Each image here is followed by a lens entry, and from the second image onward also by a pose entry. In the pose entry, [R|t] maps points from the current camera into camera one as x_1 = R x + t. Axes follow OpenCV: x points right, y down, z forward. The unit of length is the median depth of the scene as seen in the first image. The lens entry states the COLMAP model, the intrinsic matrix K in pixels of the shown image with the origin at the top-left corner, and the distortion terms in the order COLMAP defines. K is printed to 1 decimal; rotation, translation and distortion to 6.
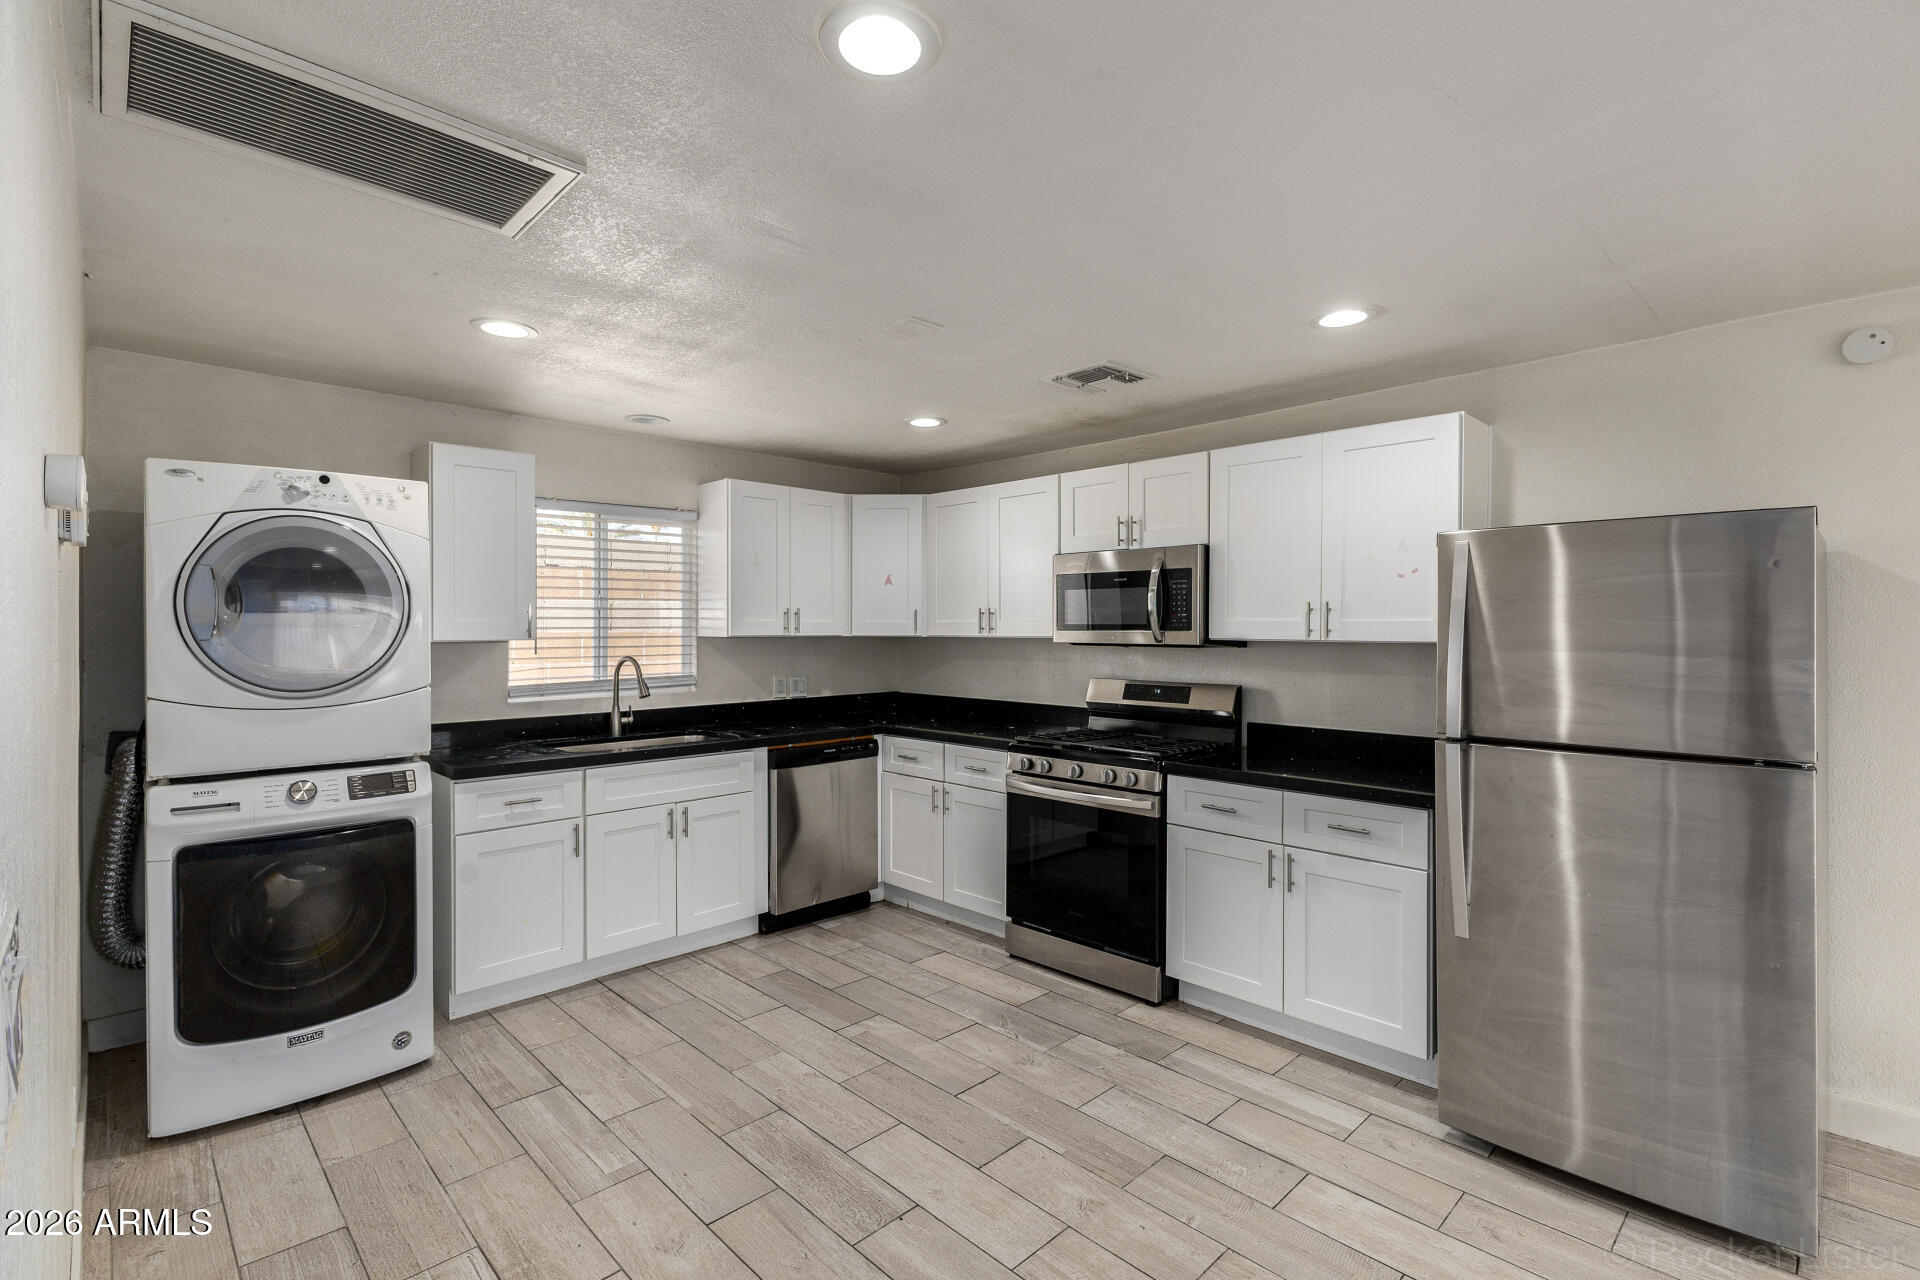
lens RADIAL K [[884.7, 0, 960.6], [0, 884.7, 637.1], [0, 0, 1]] dist [-0.001920, -0.000467]
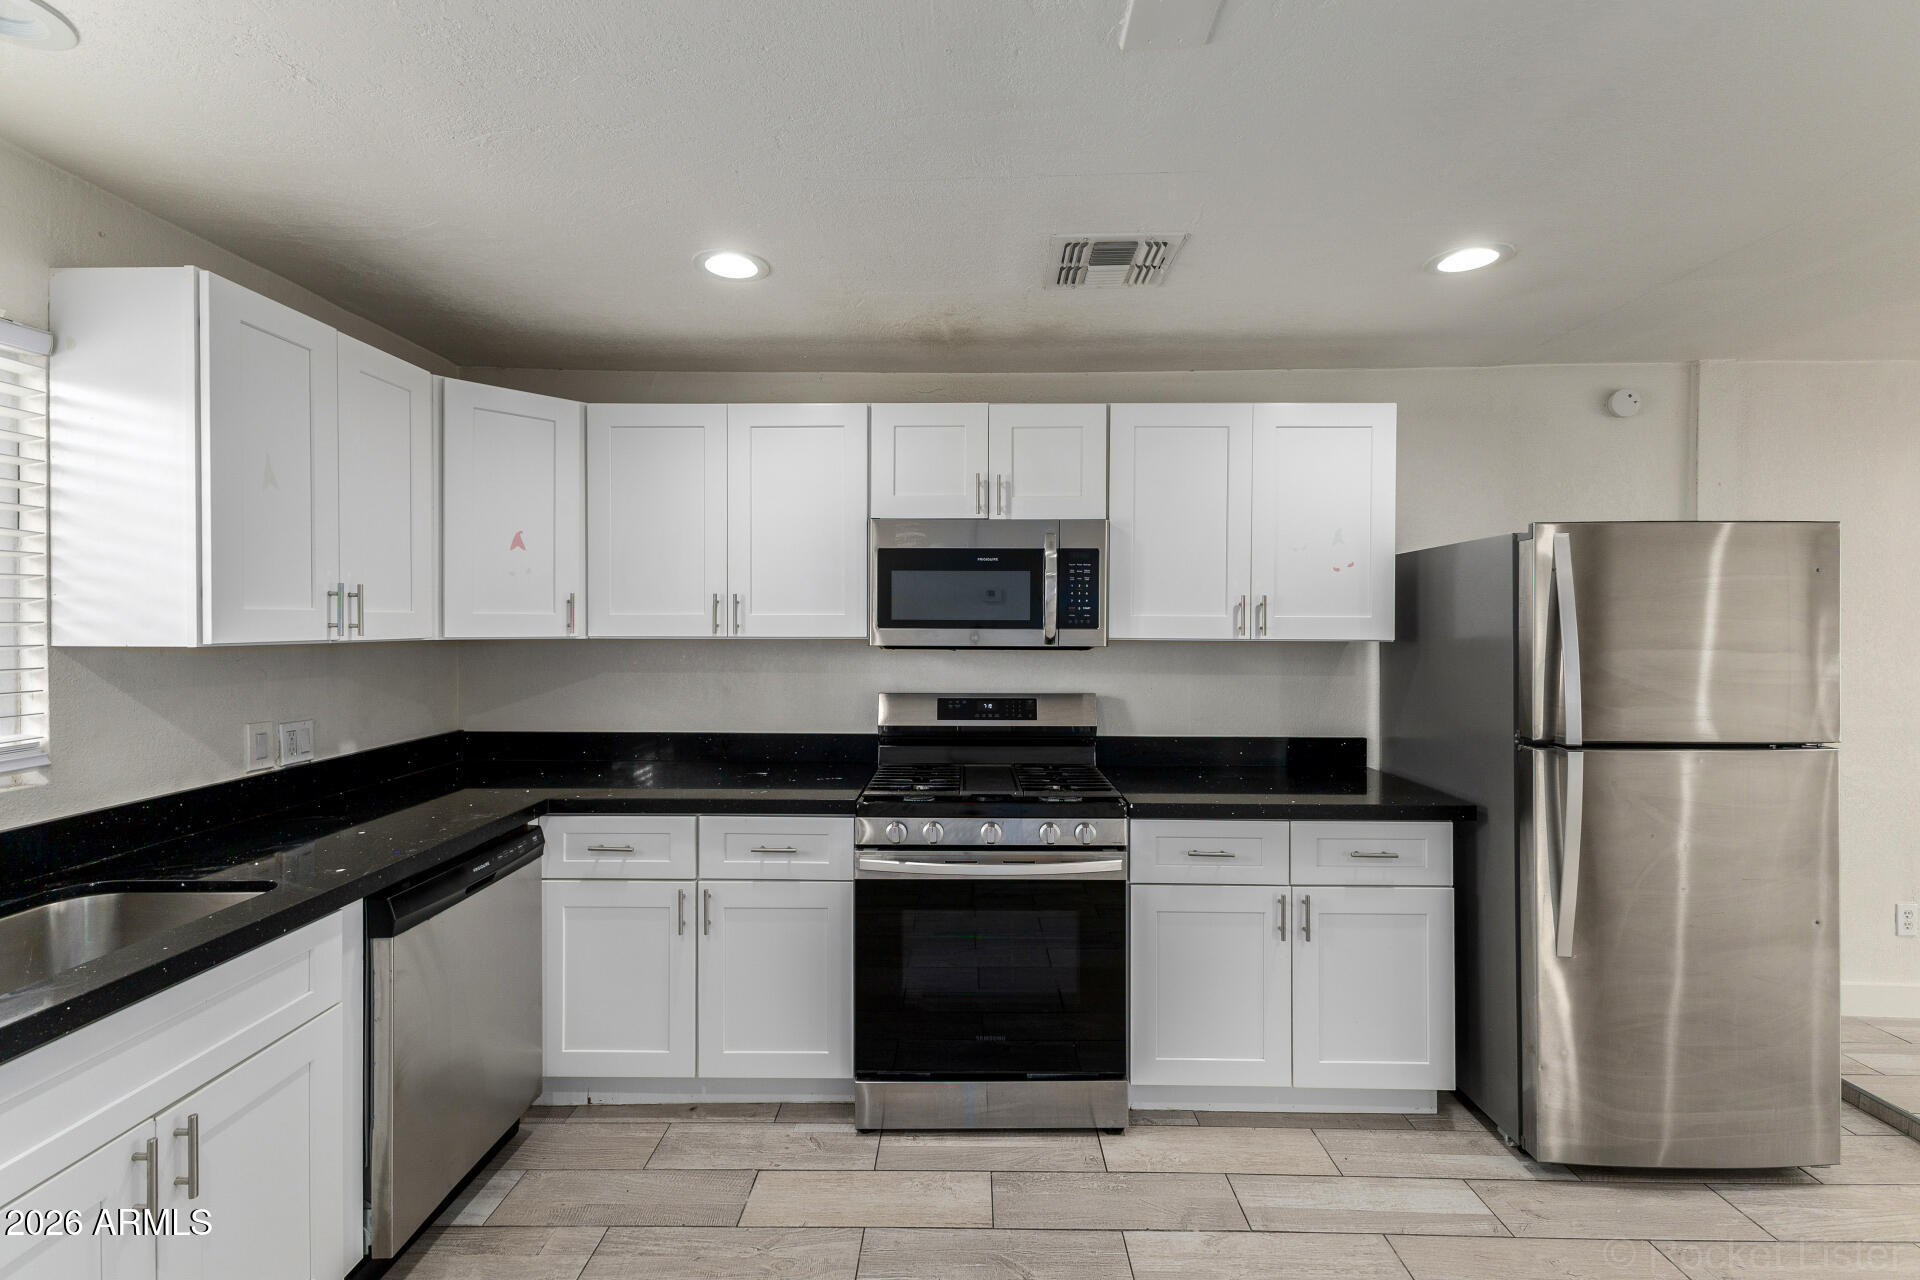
lens RADIAL K [[831.9, 0, 961.2], [0, 831.9, 633.3], [0, 0, 1]] dist [0.007064, -0.000127]
pose [[0.711135, -0.007617, 0.703014, -0.318255], [0.006587, 0.999970, 0.004171, -0.006471], [-0.703024, 0.001665, 0.711164, 0.515213]]
